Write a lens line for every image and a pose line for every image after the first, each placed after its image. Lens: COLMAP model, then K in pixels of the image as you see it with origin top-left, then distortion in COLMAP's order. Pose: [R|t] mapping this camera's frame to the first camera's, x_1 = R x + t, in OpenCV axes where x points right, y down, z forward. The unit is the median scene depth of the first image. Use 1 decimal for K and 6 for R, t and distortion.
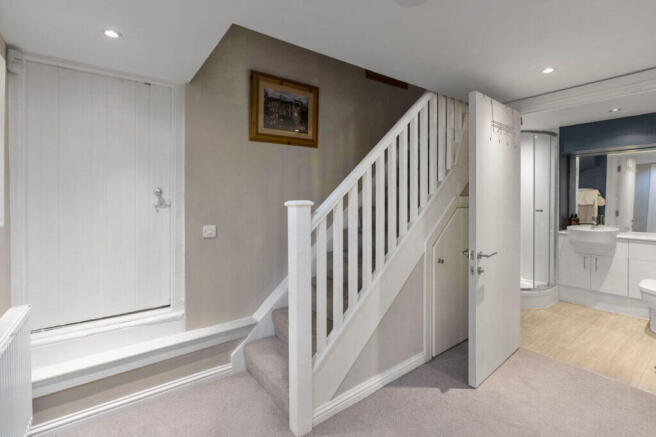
lens RADIAL K [[303.0, 0, 319.4], [0, 303.0, 201.4], [0, 0, 1]] dist [-0.008149, 0.003445]
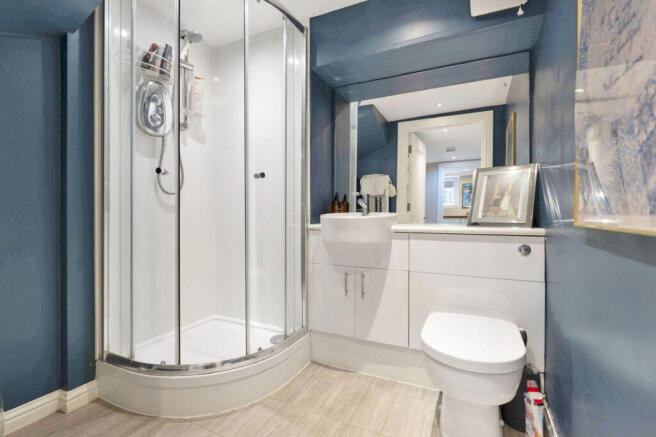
lens RADIAL K [[303.0, 0, 329.4], [0, 303.0, 217.3], [0, 0, 1]] dist [-0.008149, 0.003445]
pose [[0.882616, -0.001516, 0.470092, 0.587204], [0.002204, 0.999997, -0.000913, 0.088584], [-0.470089, 0.001842, 0.882617, 0.542130]]
